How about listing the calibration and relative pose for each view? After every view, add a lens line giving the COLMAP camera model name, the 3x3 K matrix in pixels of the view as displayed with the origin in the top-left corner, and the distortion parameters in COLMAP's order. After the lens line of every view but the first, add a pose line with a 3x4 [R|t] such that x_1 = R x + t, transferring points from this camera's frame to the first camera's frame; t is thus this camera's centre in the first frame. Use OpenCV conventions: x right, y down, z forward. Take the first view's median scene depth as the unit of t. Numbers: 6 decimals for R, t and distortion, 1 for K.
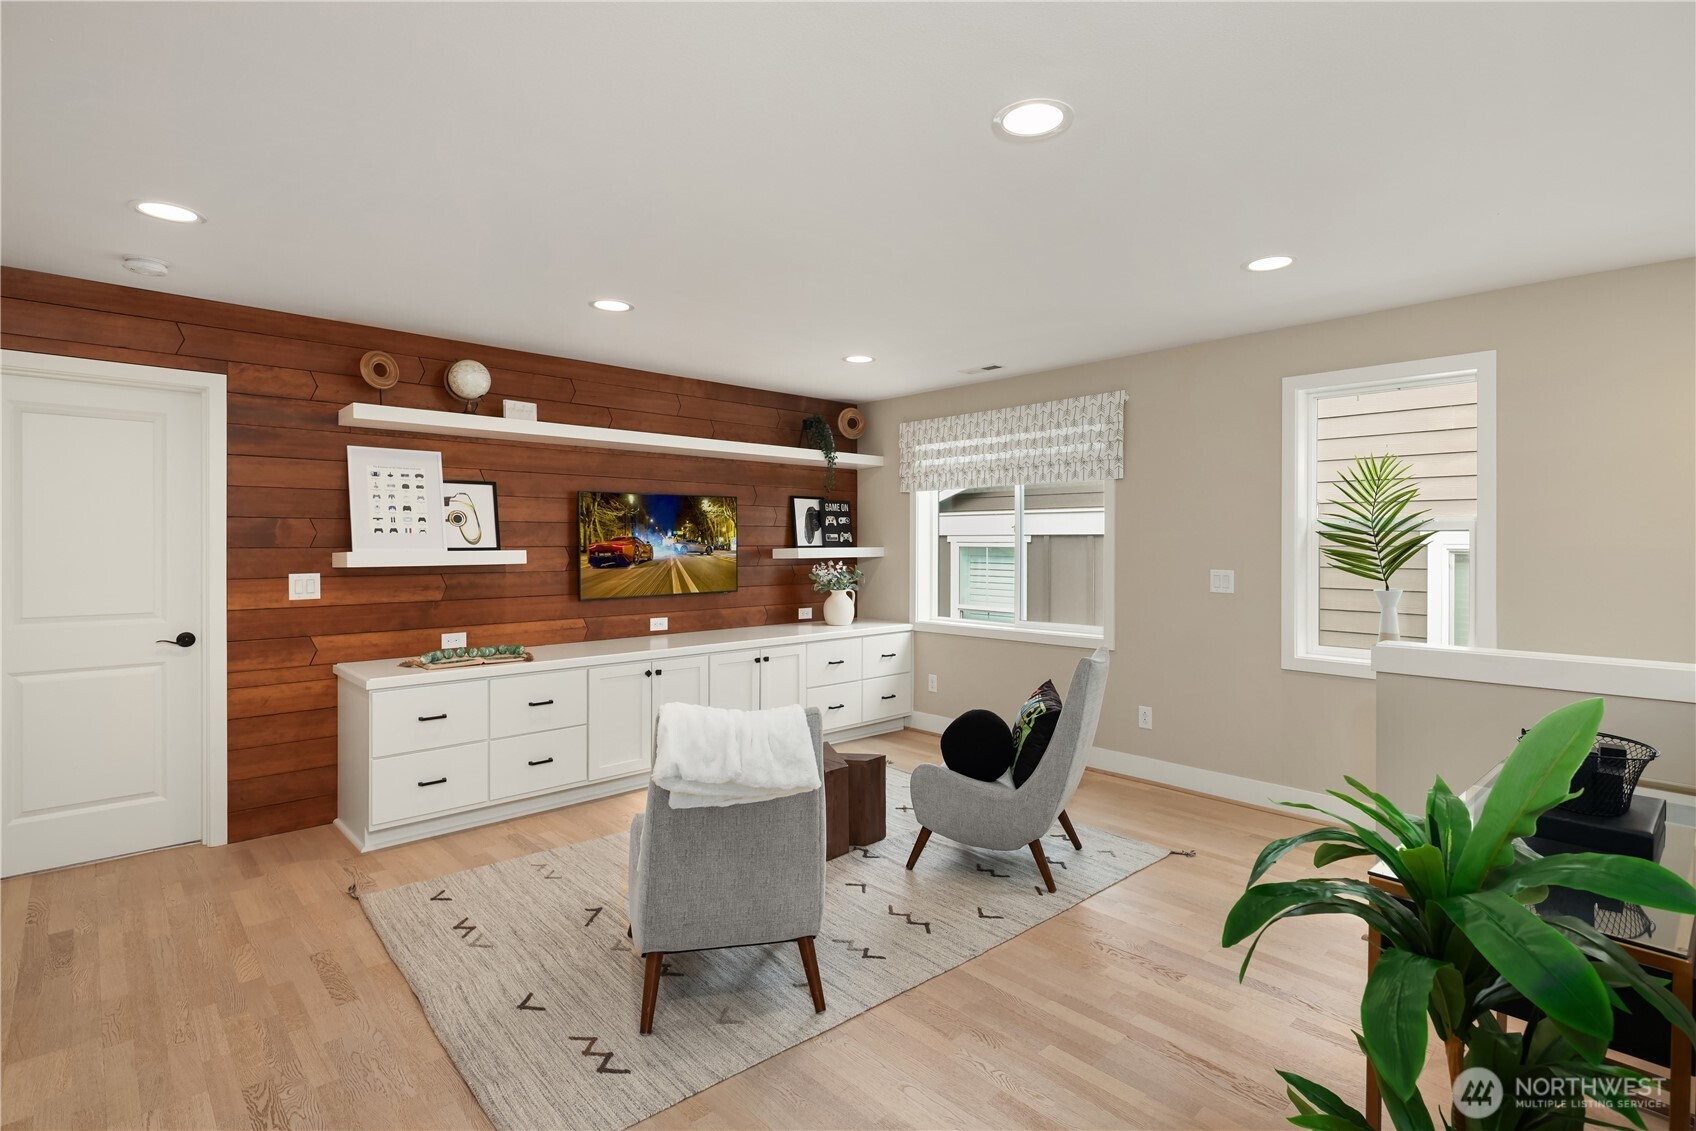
lens RADIAL K [[816.3, 0, 849.3], [0, 816.3, 545.2], [0, 0, 1]] dist [-0.000139, -0.000134]
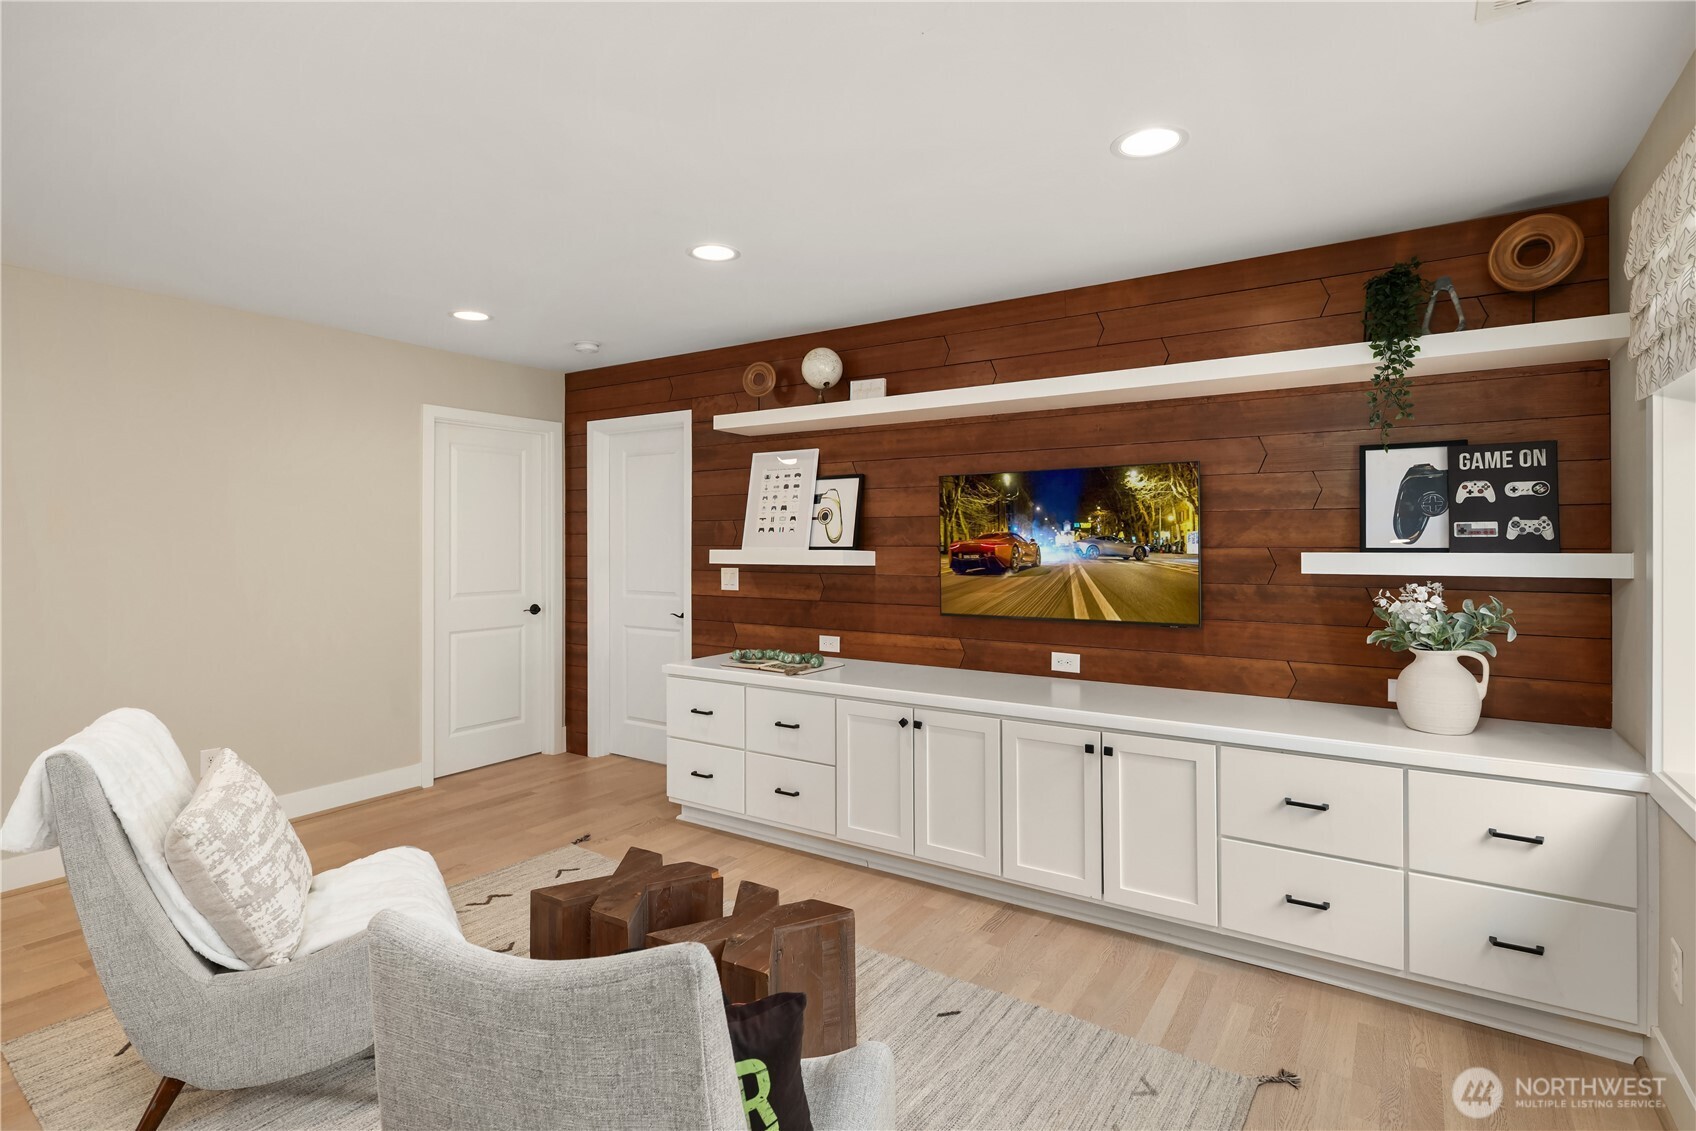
lens RADIAL K [[825.8, 0, 849.8], [0, 825.8, 535.2], [0, 0, 1]] dist [0.000460, -0.000012]
pose [[0.227002, -0.007377, -0.973866, 0.418158], [-0.001248, 0.999968, -0.007866, -0.002346], [0.973894, 0.003001, 0.226986, 0.724880]]
